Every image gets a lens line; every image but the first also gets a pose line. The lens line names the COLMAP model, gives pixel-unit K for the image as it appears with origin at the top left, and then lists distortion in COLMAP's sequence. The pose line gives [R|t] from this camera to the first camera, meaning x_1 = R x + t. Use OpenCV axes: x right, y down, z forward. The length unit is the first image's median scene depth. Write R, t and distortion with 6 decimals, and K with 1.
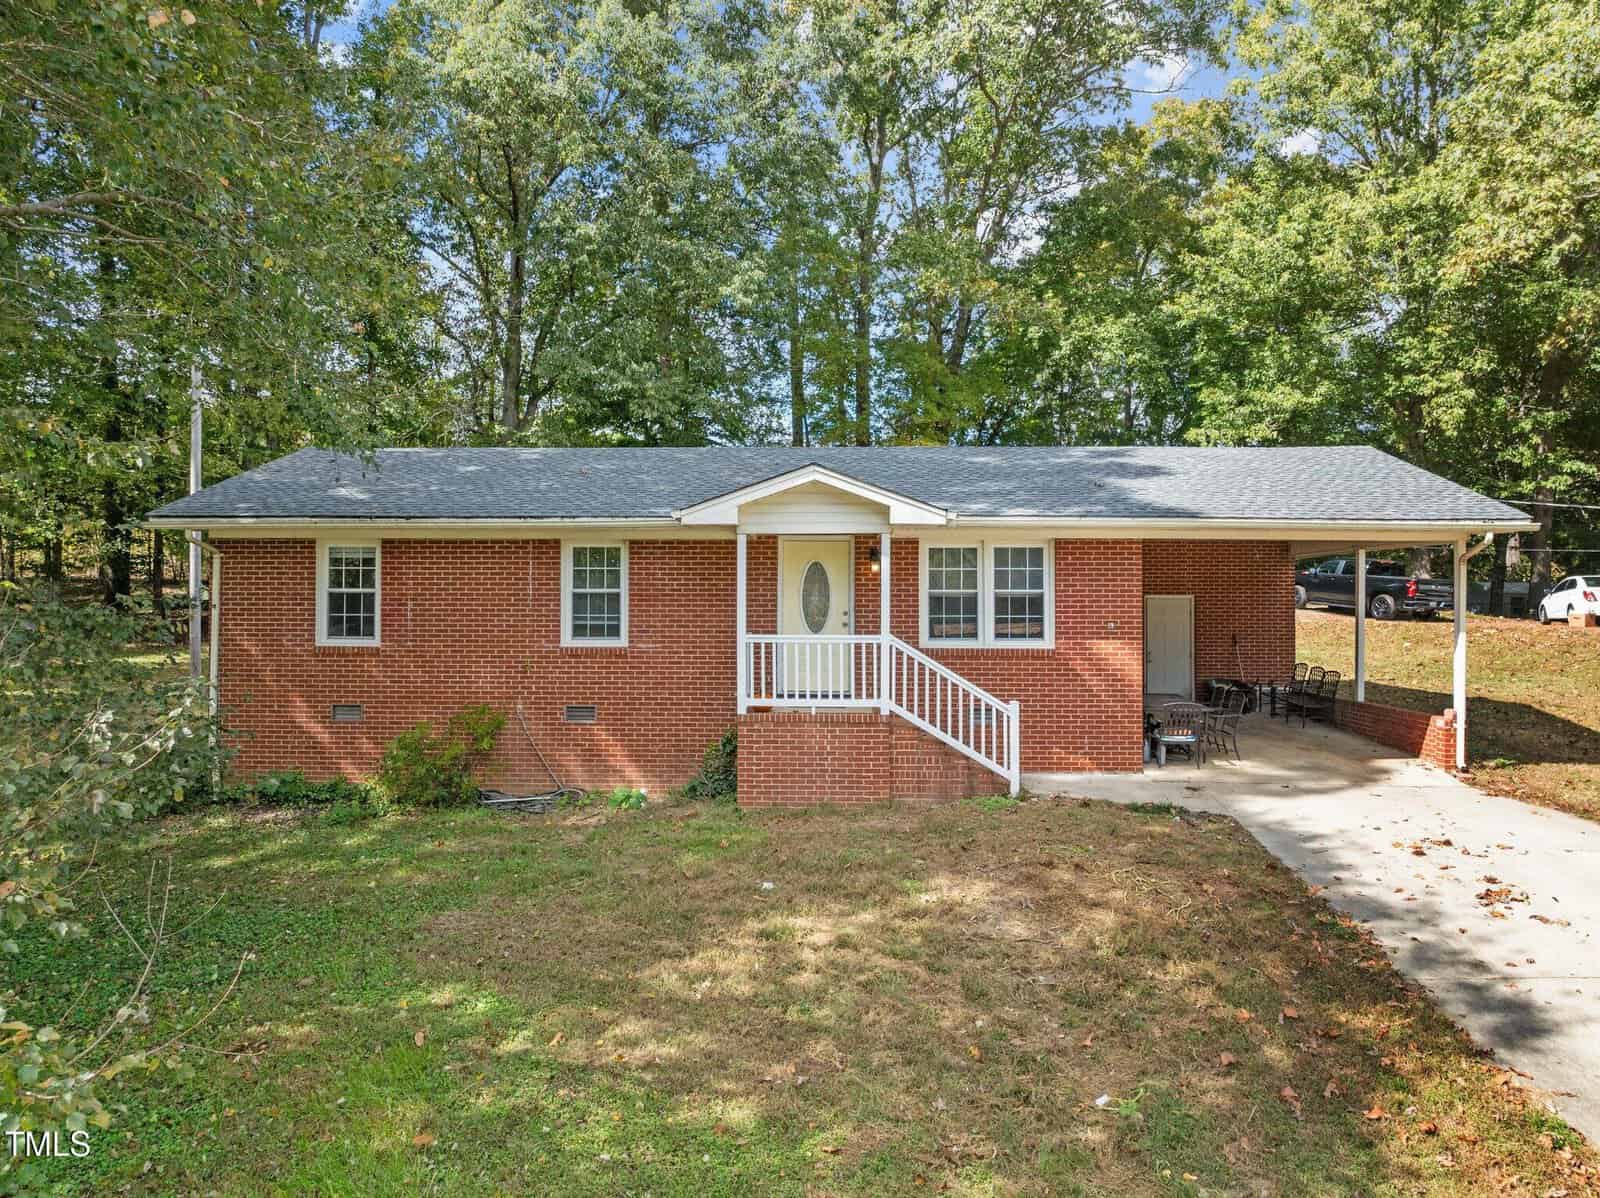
lens RADIAL K [[1133.8, 0, 800.0], [0, 1133.8, 599.0], [0, 0, 1]] dist [-0.039136, -0.004588]
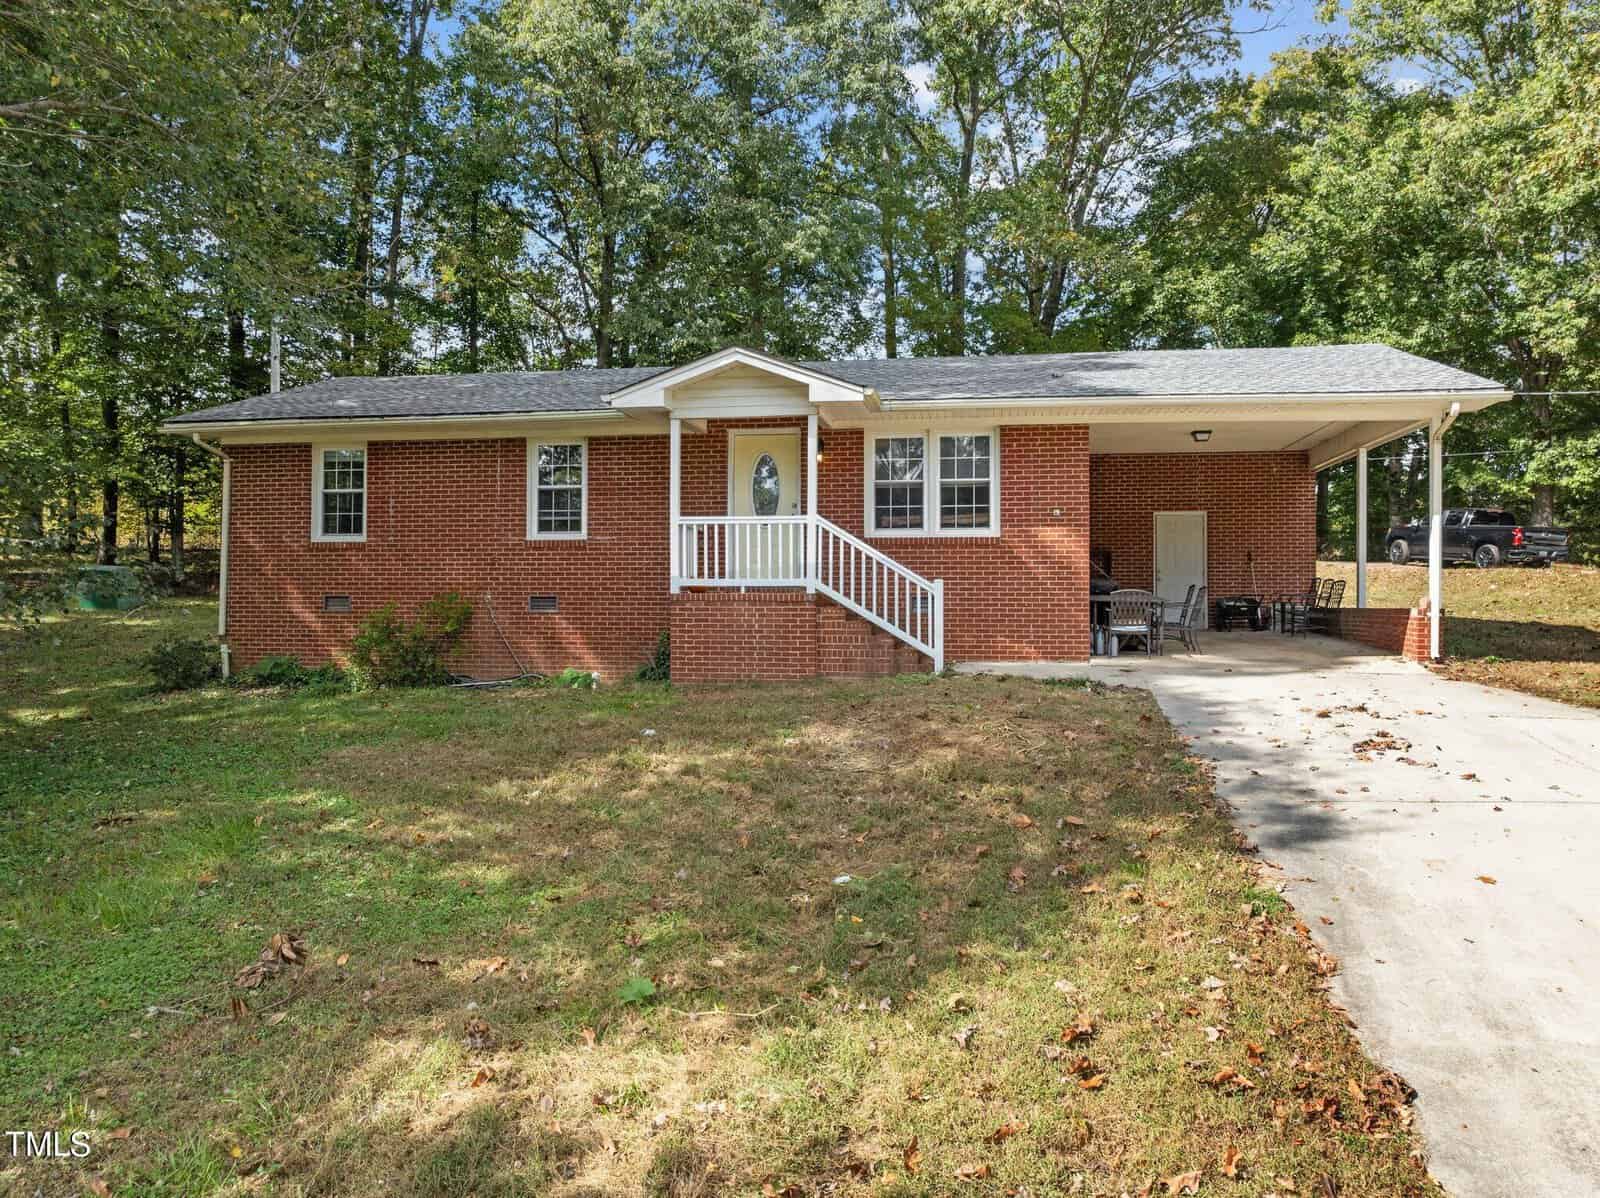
lens RADIAL K [[1133.8, 0, 800.0], [0, 1133.8, 599.0], [0, 0, 1]] dist [-0.039136, -0.004588]
pose [[0.990371, -0.000100, -0.138439, 0.187027], [0.000045, 1.000000, -0.000400, 0.097844], [0.138439, 0.000389, 0.990371, -0.005952]]
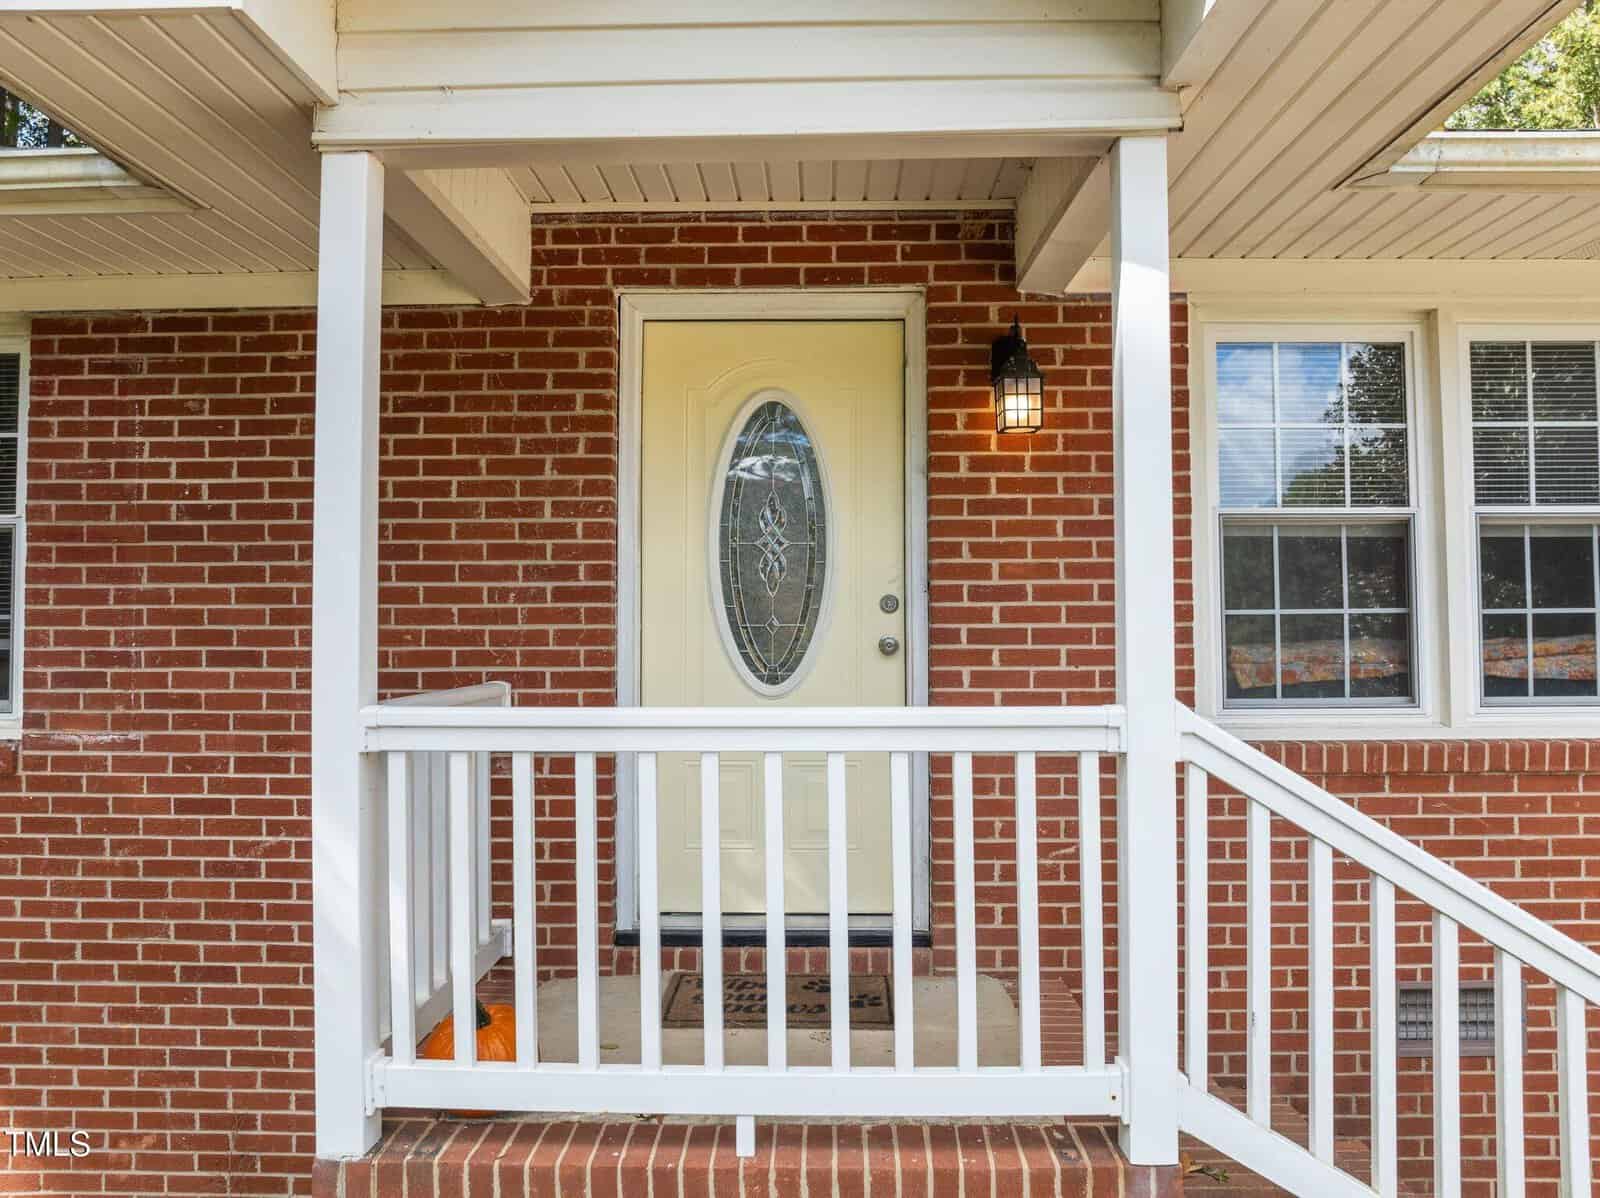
lens RADIAL K [[1153.4, 0, 814.8], [0, 1153.4, 594.4], [0, 0, 1]] dist [-0.033888, 0.003797]
pose [[0.999671, -0.004853, 0.025181, 0.017142], [0.005575, 0.999573, -0.028678, 0.017984], [-0.025031, 0.028809, 0.999271, 0.747490]]
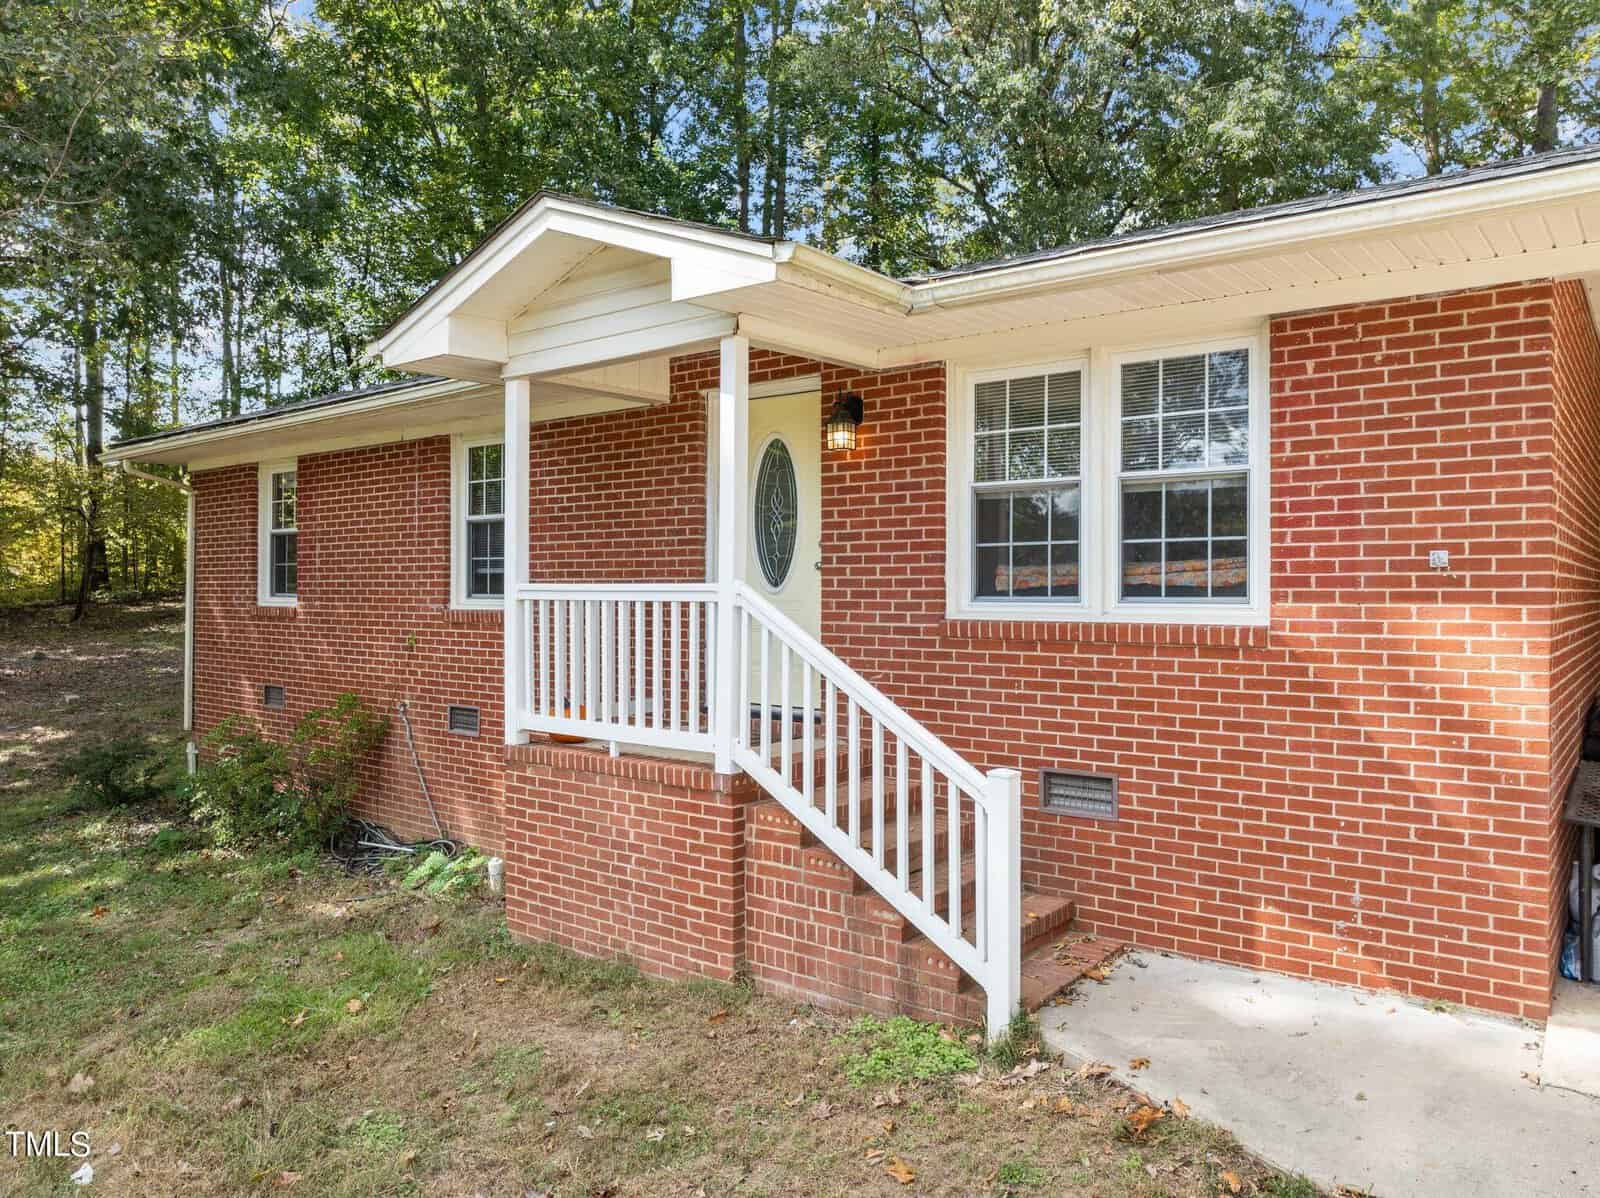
lens RADIAL K [[1133.8, 0, 800.0], [0, 1133.8, 599.0], [0, 0, 1]] dist [-0.039136, -0.004588]
pose [[0.804336, 0.003248, -0.594165, 0.313349], [0.003582, 0.999940, 0.010315, 0.030802], [0.594164, -0.010425, 0.804277, 0.620030]]
